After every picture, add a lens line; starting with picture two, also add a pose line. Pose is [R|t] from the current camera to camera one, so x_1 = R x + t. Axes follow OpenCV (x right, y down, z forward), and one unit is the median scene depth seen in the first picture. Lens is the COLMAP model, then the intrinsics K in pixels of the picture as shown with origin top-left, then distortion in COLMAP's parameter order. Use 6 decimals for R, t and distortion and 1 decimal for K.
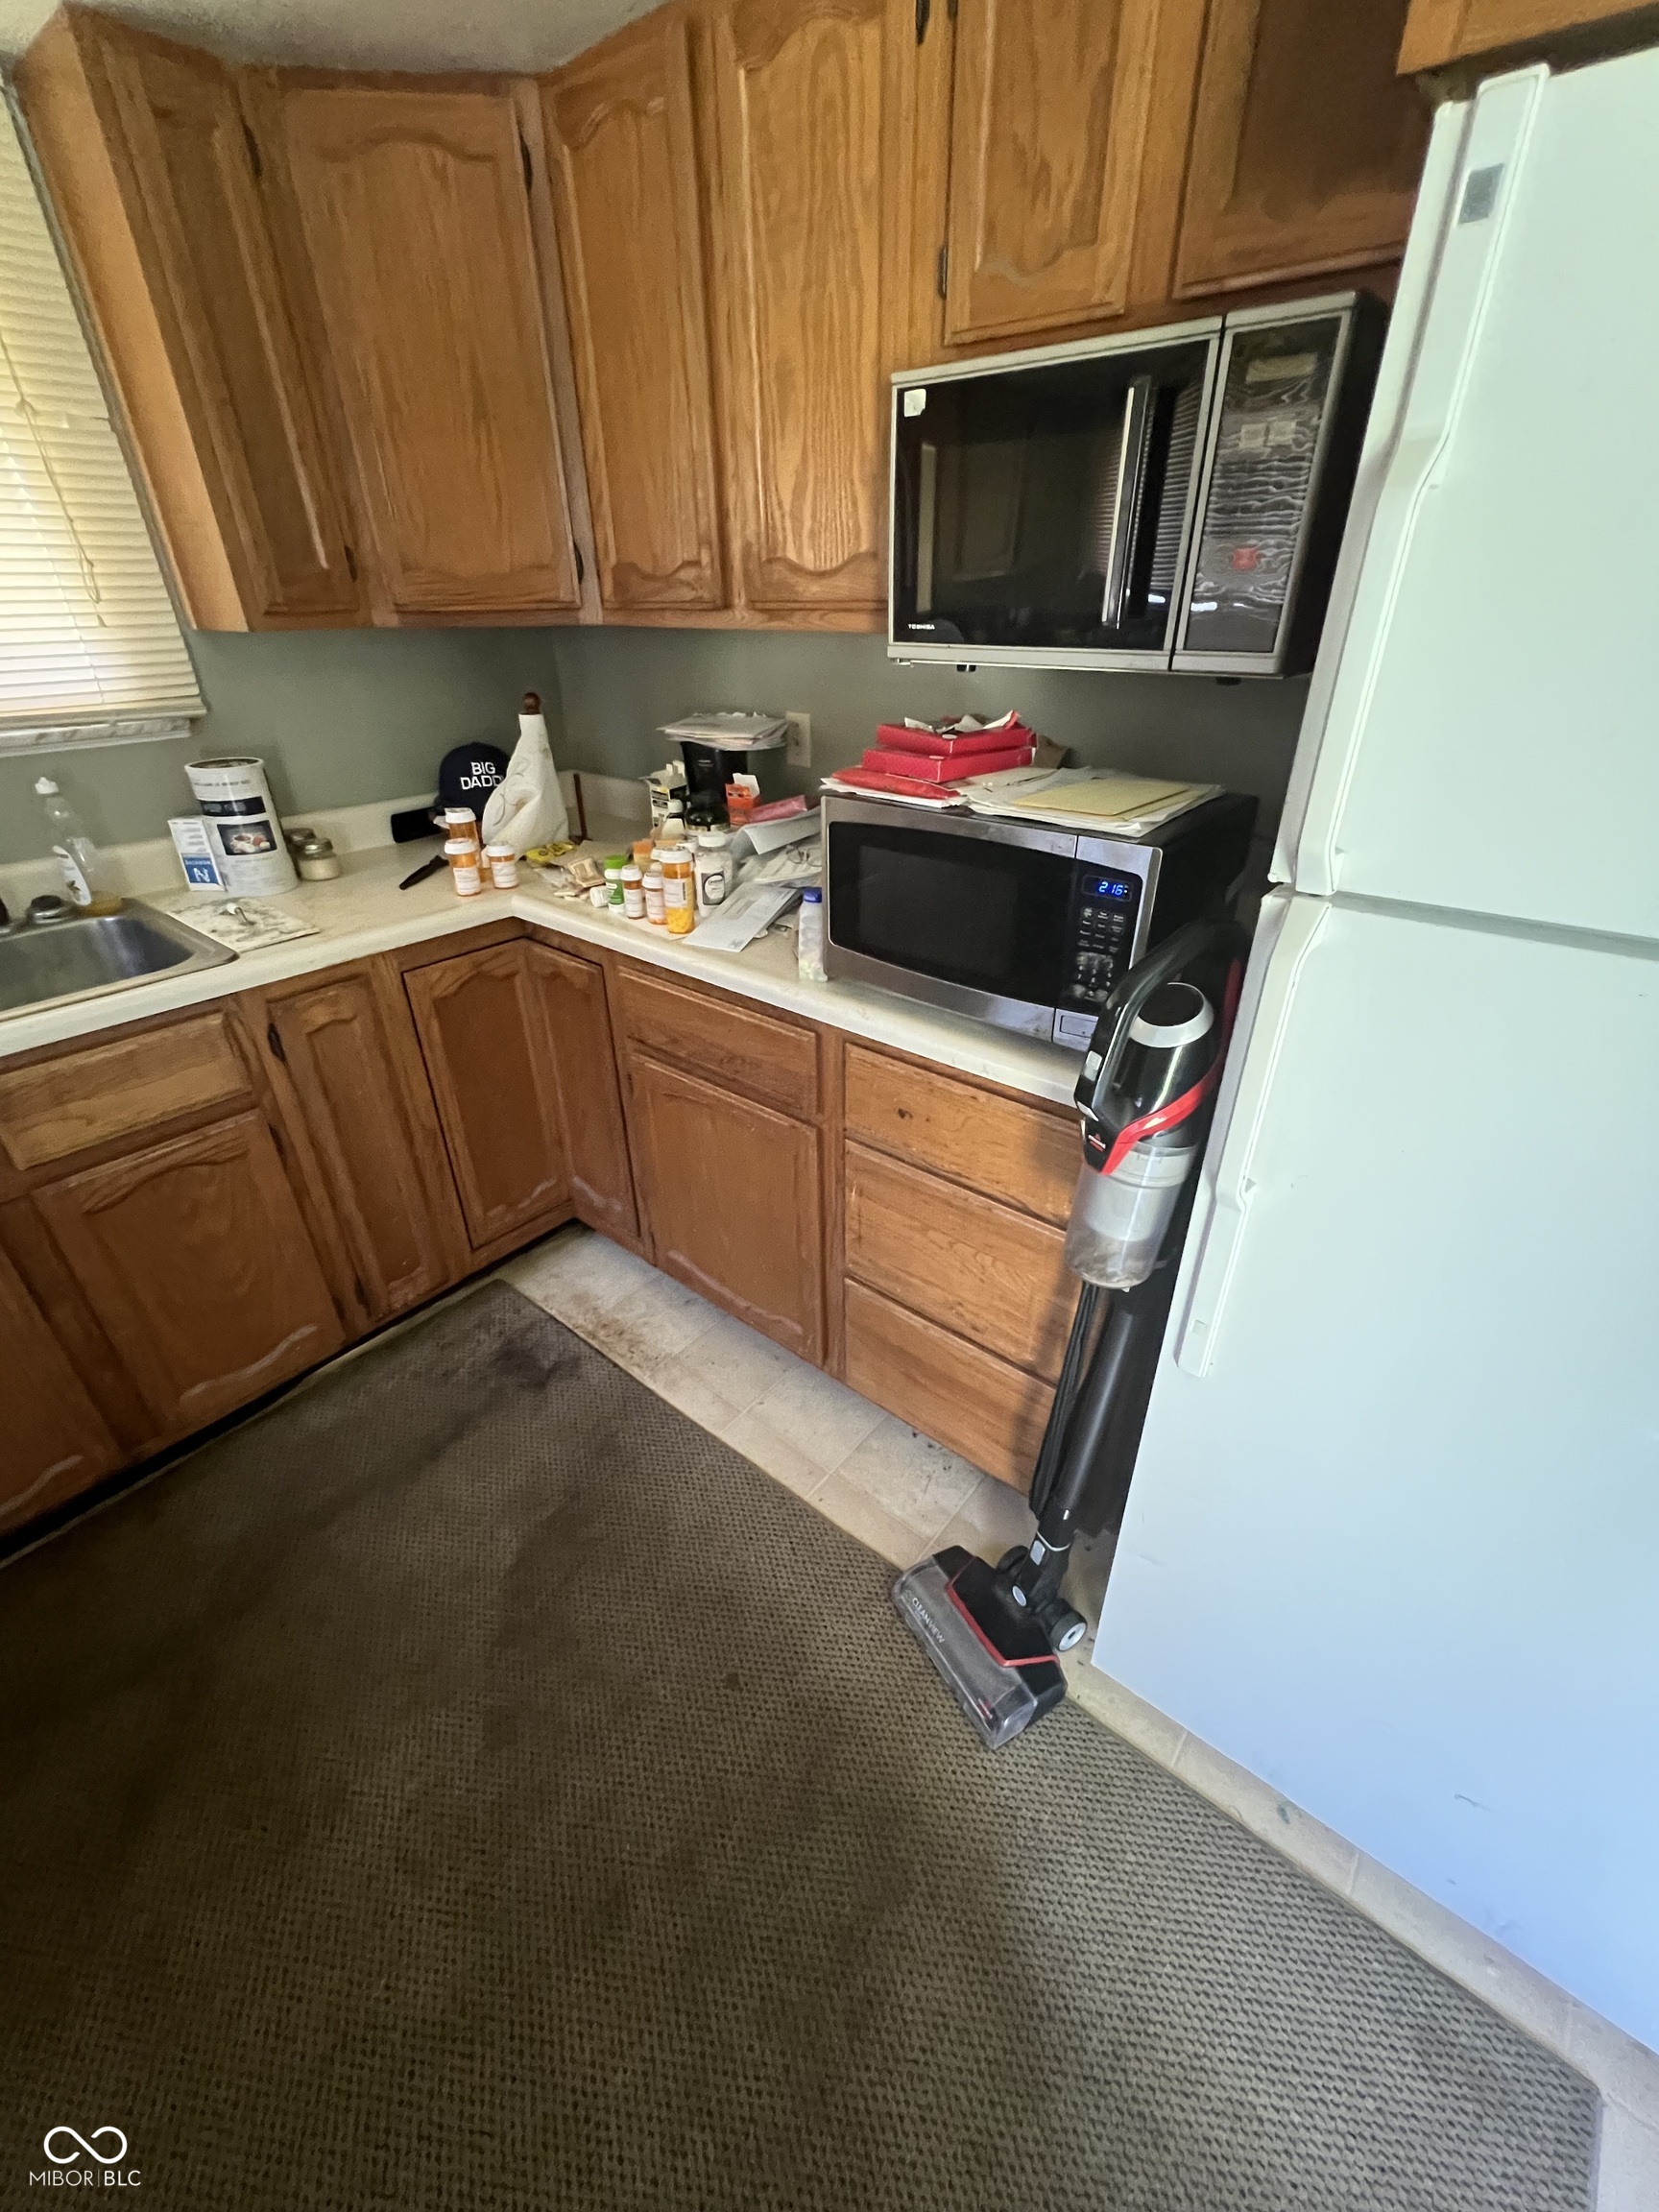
lens RADIAL K [[893.8, 0, 833.6], [0, 893.8, 1101.2], [0, 0, 1]] dist [-0.004830, 0.001113]
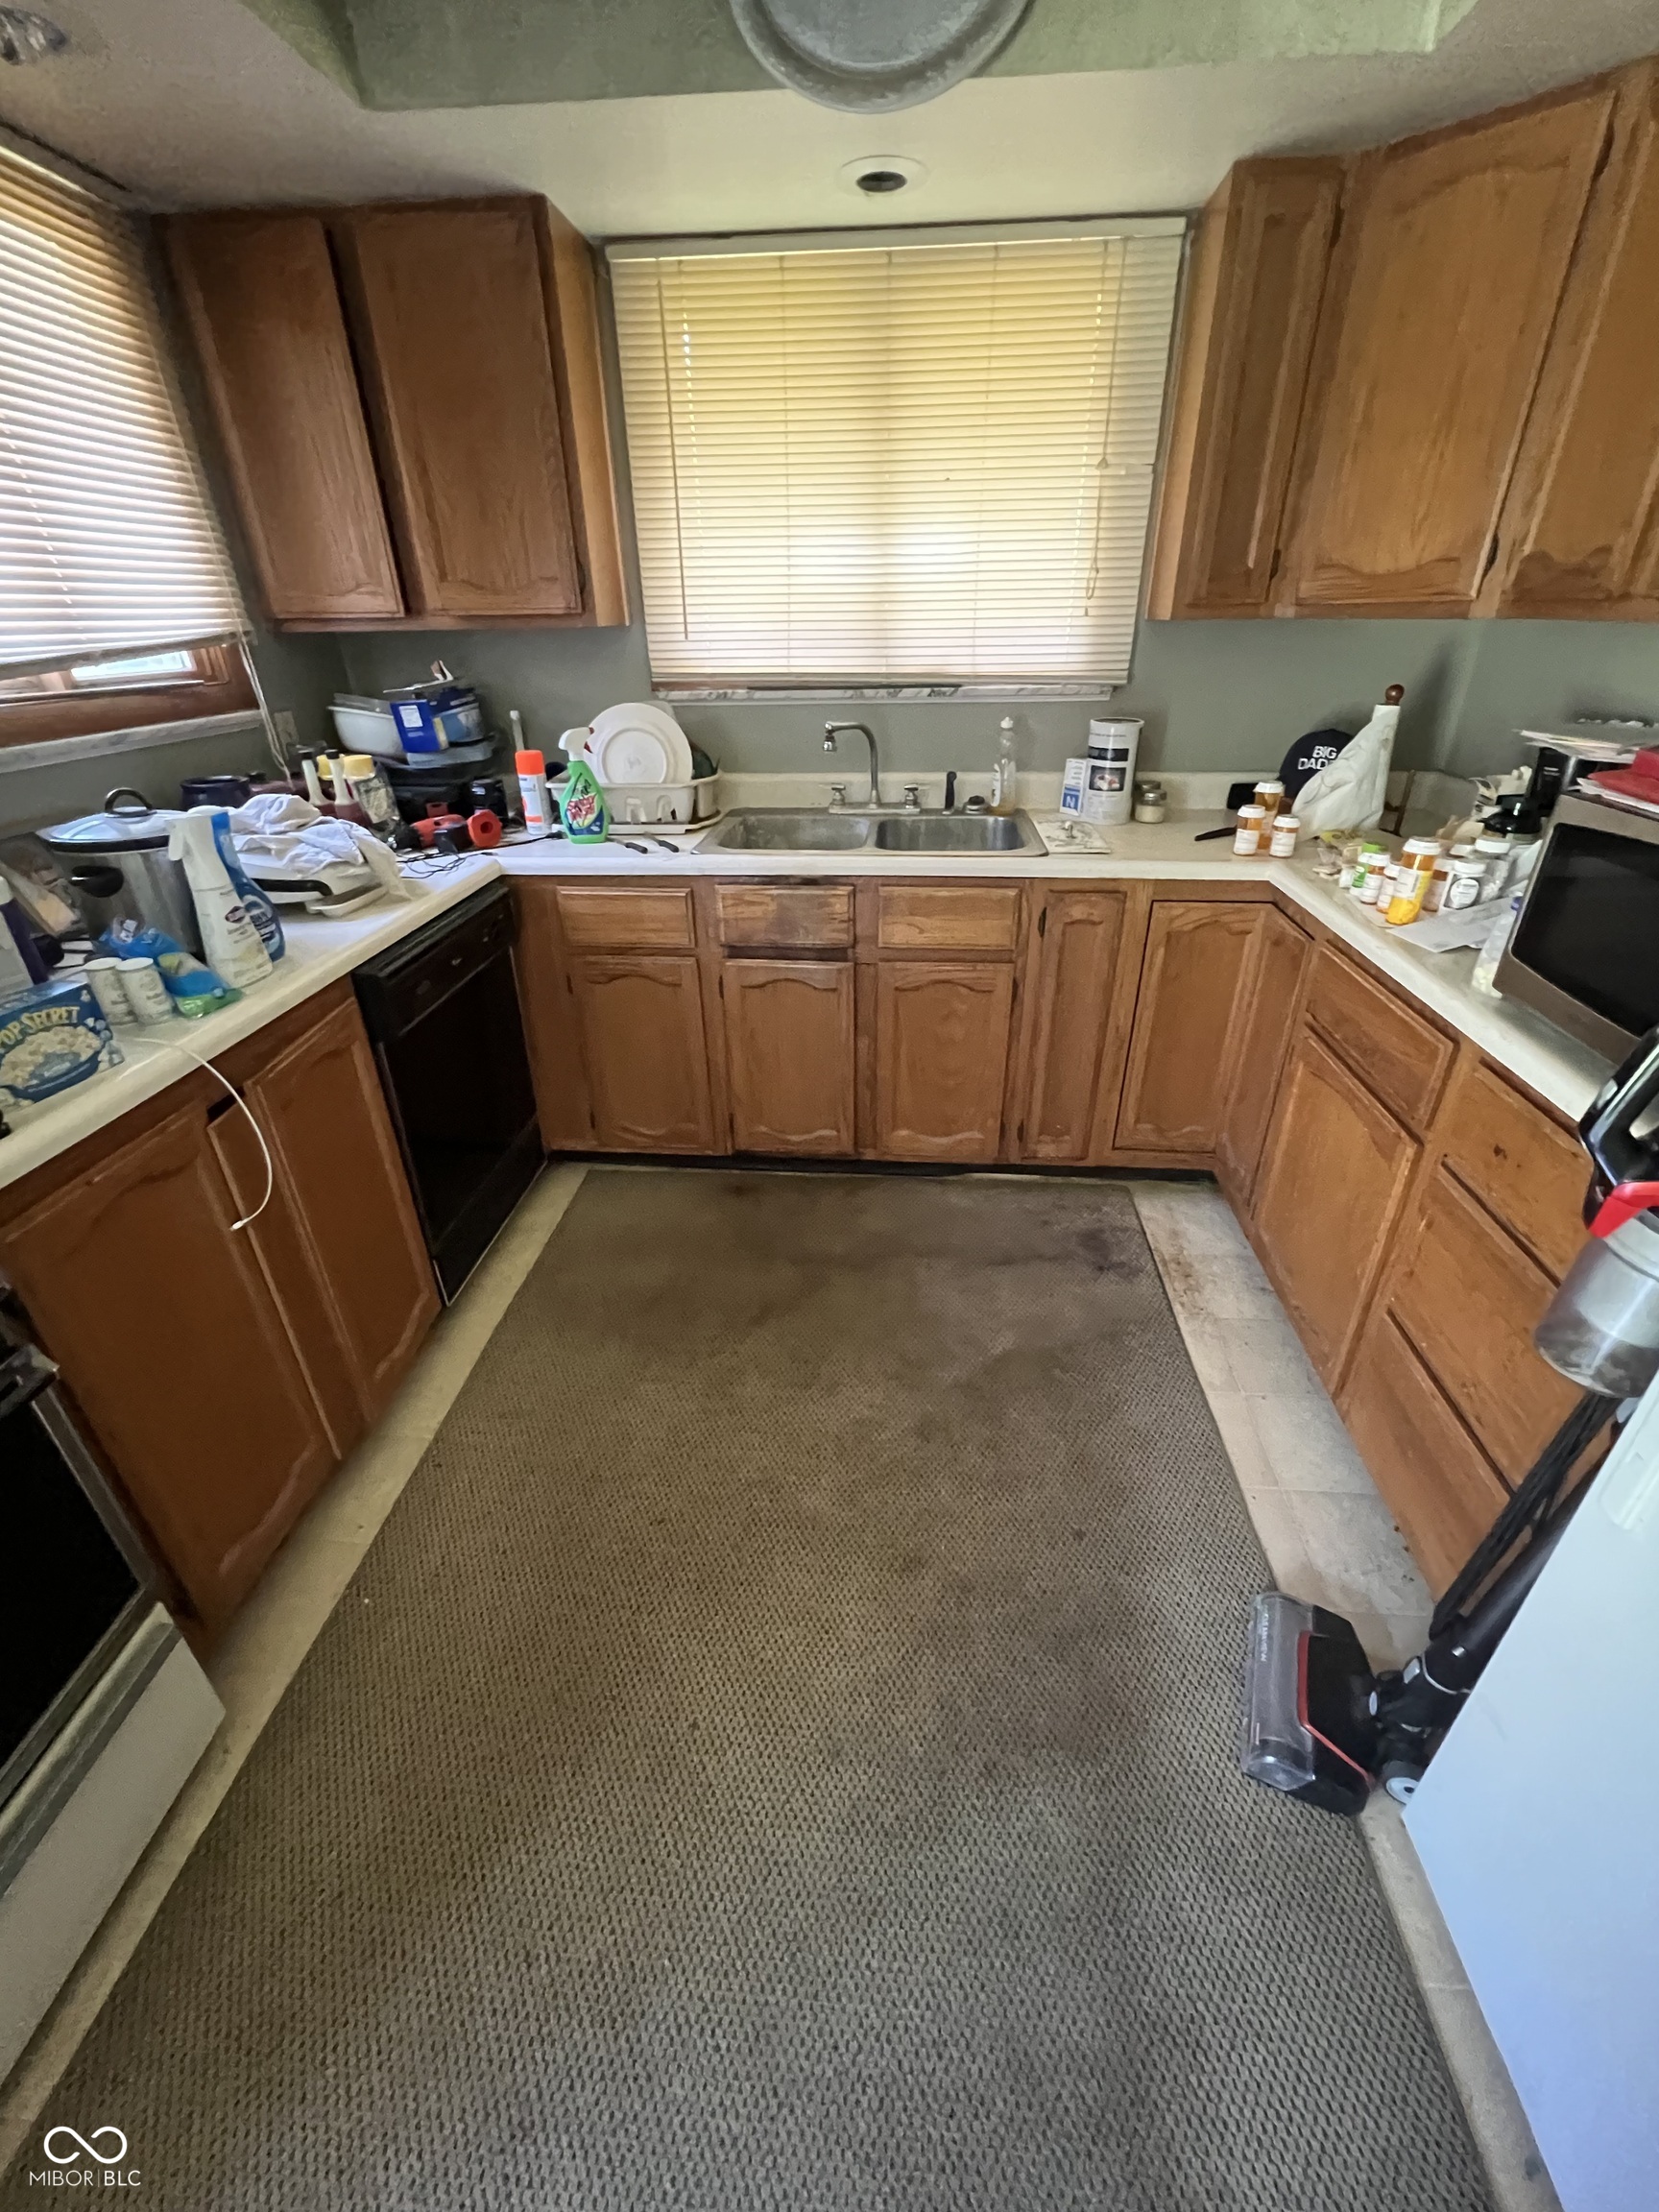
lens RADIAL K [[893.8, 0, 839.7], [0, 893.8, 1095.4], [0, 0, 1]] dist [-0.004830, 0.001113]
pose [[0.575286, 0.389431, -0.719298, 0.248348], [-0.396471, 0.901939, 0.171220, 0.055839], [0.715441, 0.186680, 0.673271, -0.071787]]
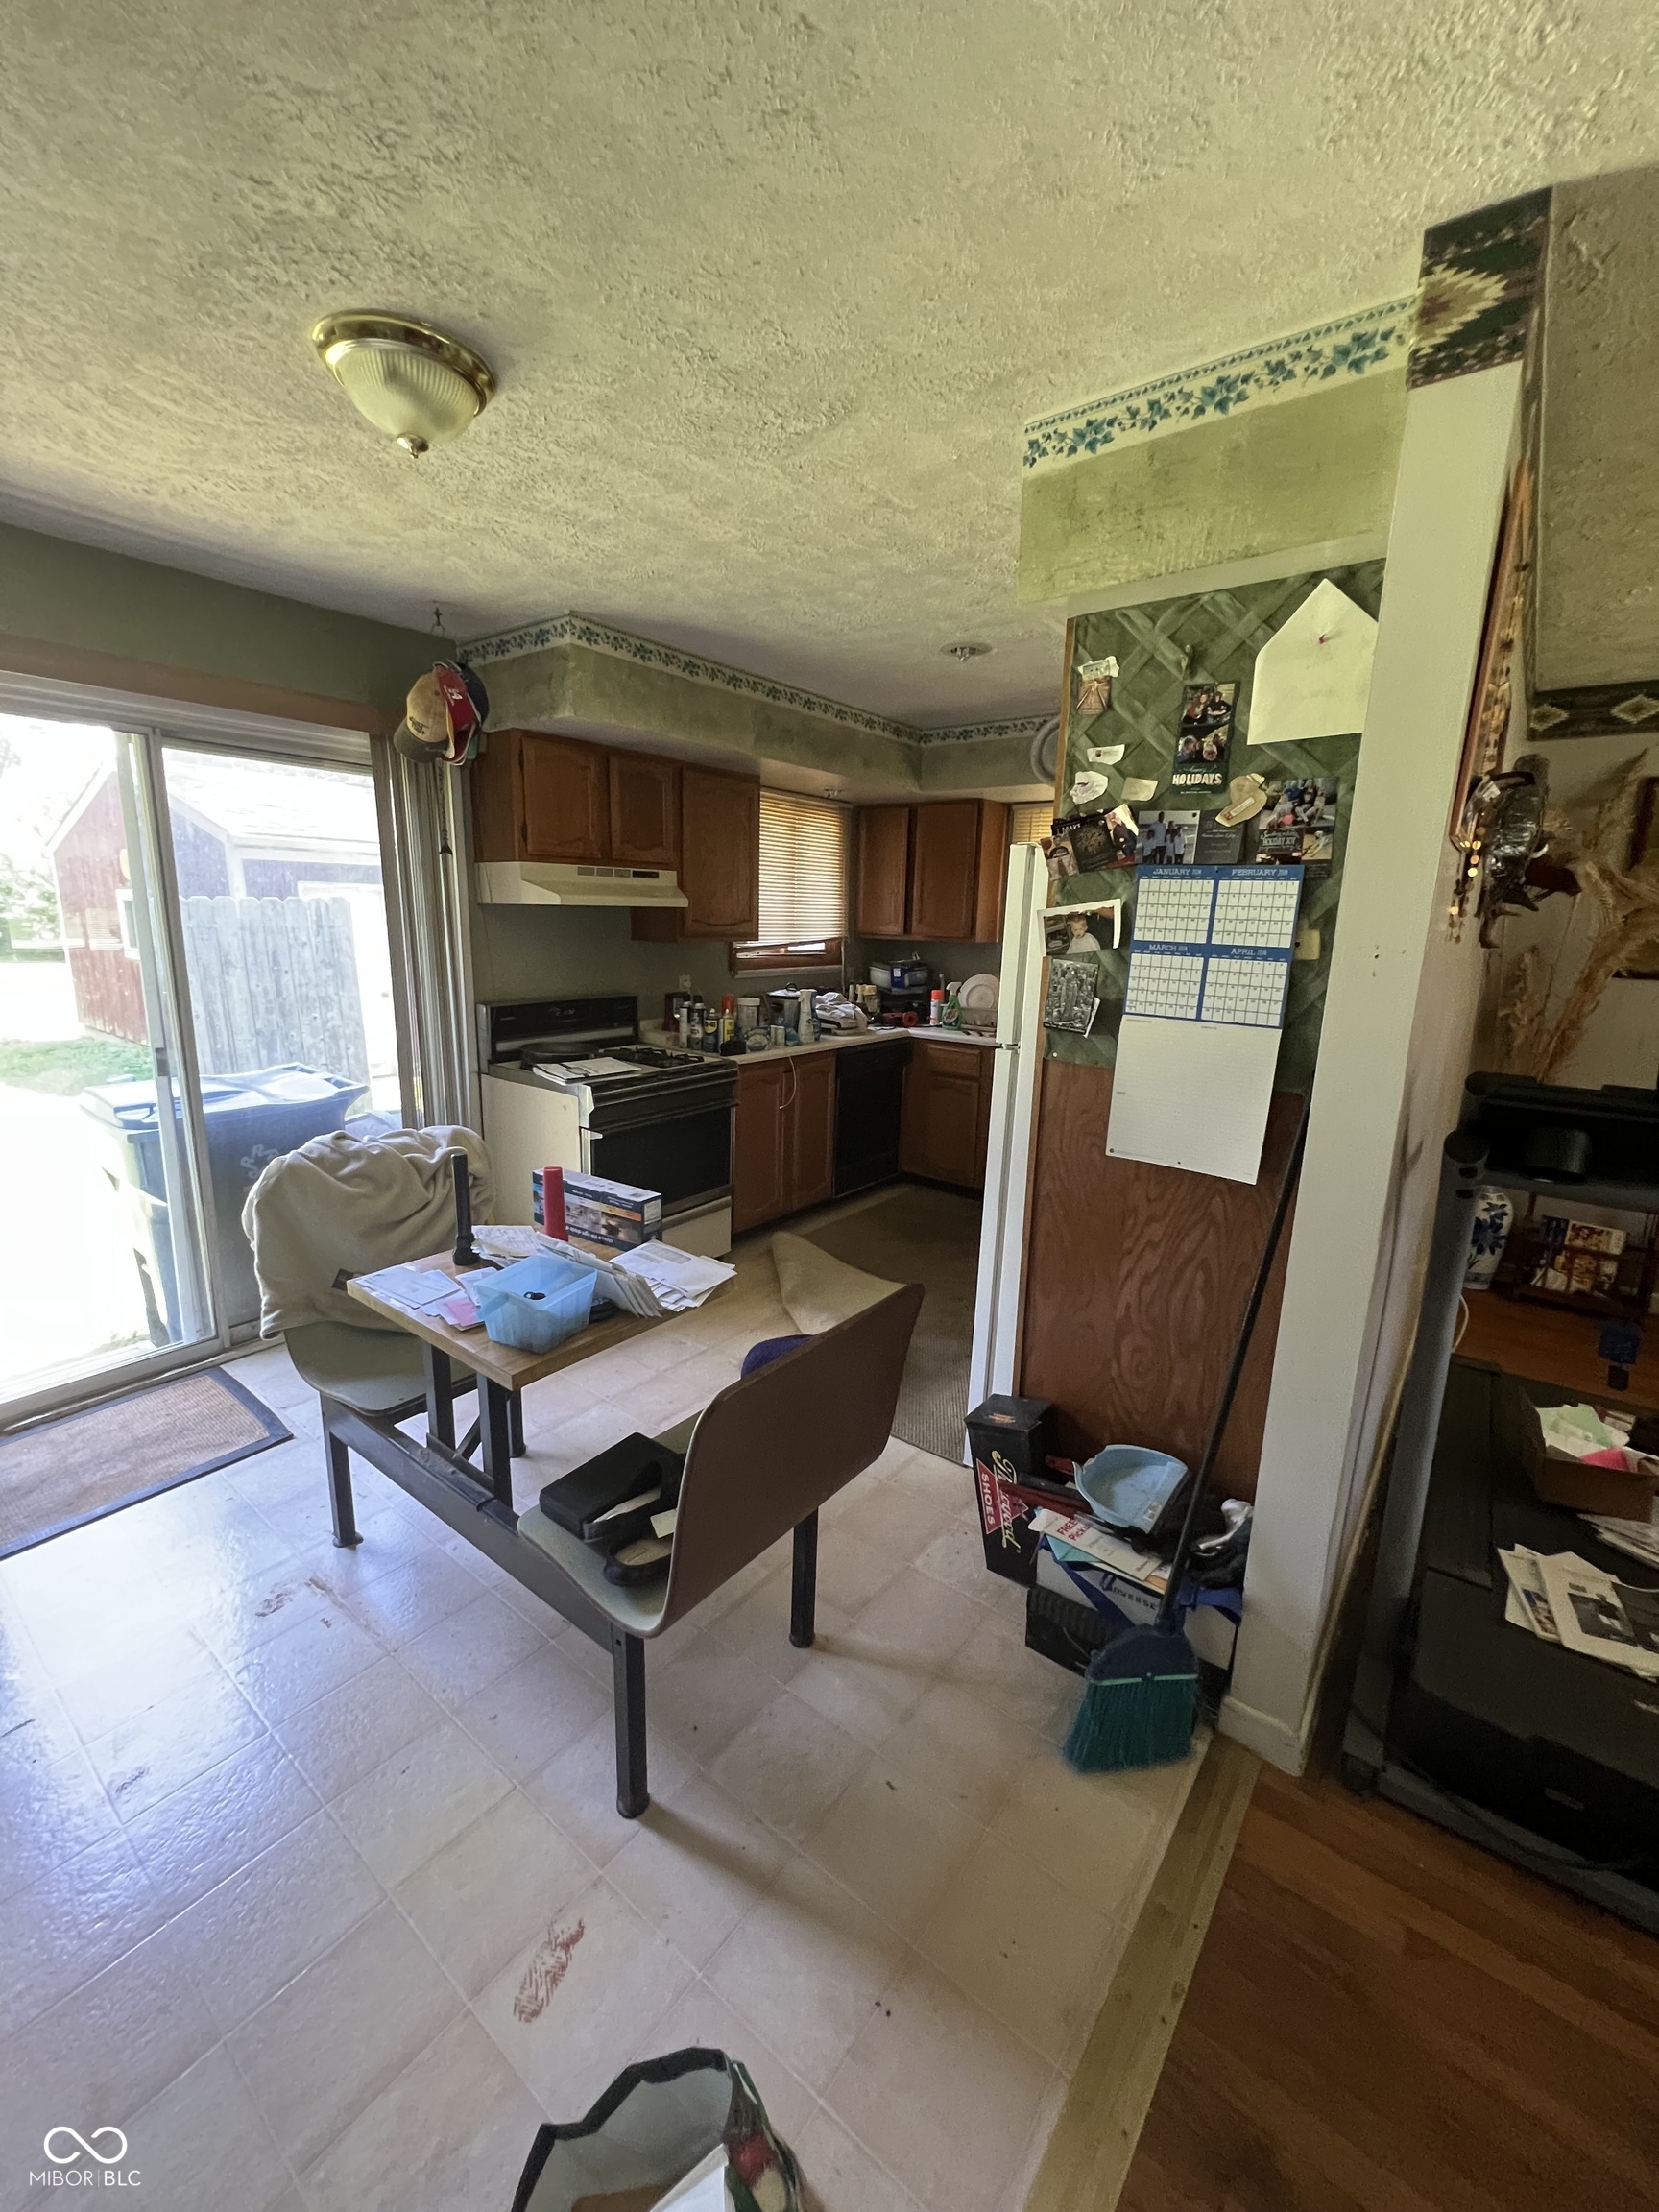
lens RADIAL K [[893.8, 0, 834.2], [0, 893.8, 1105.3], [0, 0, 1]] dist [-0.004830, 0.001113]
pose [[0.025498, 0.214348, -0.976425, 2.080410], [-0.516200, 0.839273, 0.170760, -0.012871], [0.856089, 0.499676, 0.132046, -0.109872]]
